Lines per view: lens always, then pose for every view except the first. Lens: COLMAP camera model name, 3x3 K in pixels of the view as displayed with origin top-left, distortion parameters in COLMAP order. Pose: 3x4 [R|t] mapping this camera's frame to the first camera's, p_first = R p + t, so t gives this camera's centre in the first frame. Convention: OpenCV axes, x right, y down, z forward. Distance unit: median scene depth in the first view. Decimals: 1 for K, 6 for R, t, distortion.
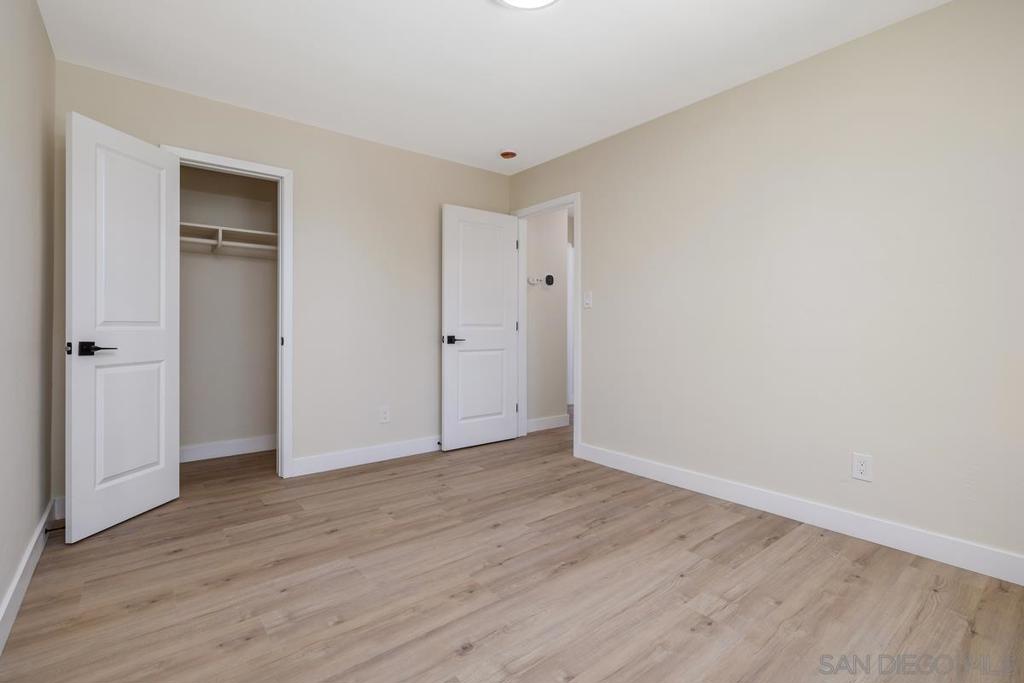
lens RADIAL K [[468.0, 0, 512.9], [0, 468.0, 328.8], [0, 0, 1]] dist [-0.000283, 0.000059]
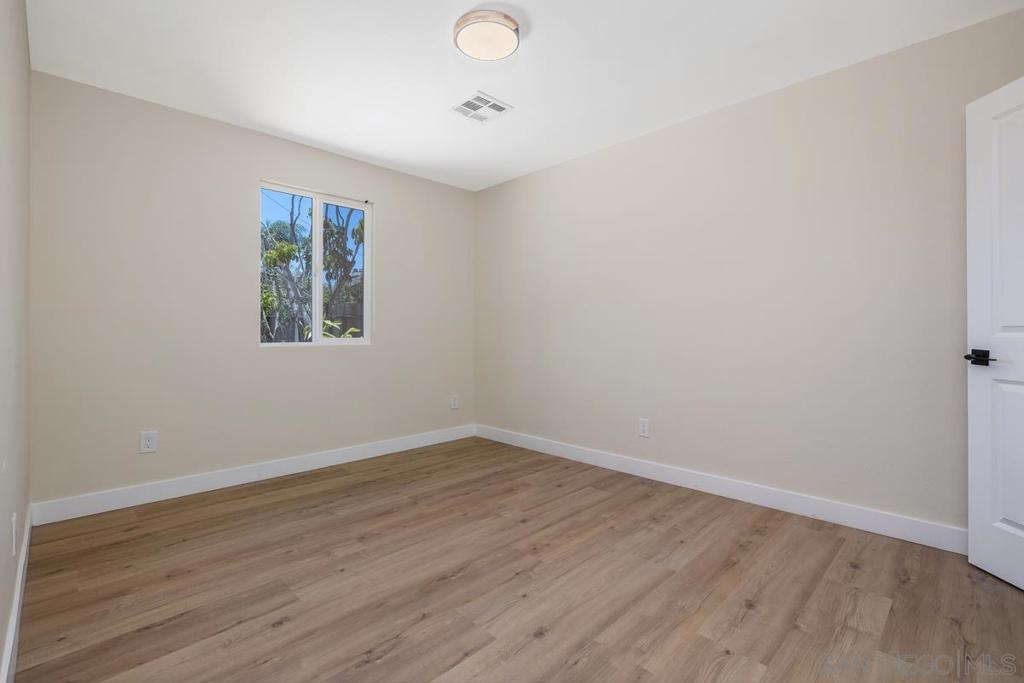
lens RADIAL K [[468.0, 0, 512.9], [0, 468.0, 328.8], [0, 0, 1]] dist [-0.000283, 0.000059]
pose [[-0.994628, -0.000392, -0.103515, 0.083719], [-0.000265, 0.999999, -0.001241, -0.011942], [0.103516, -0.001207, -0.994627, 1.958394]]
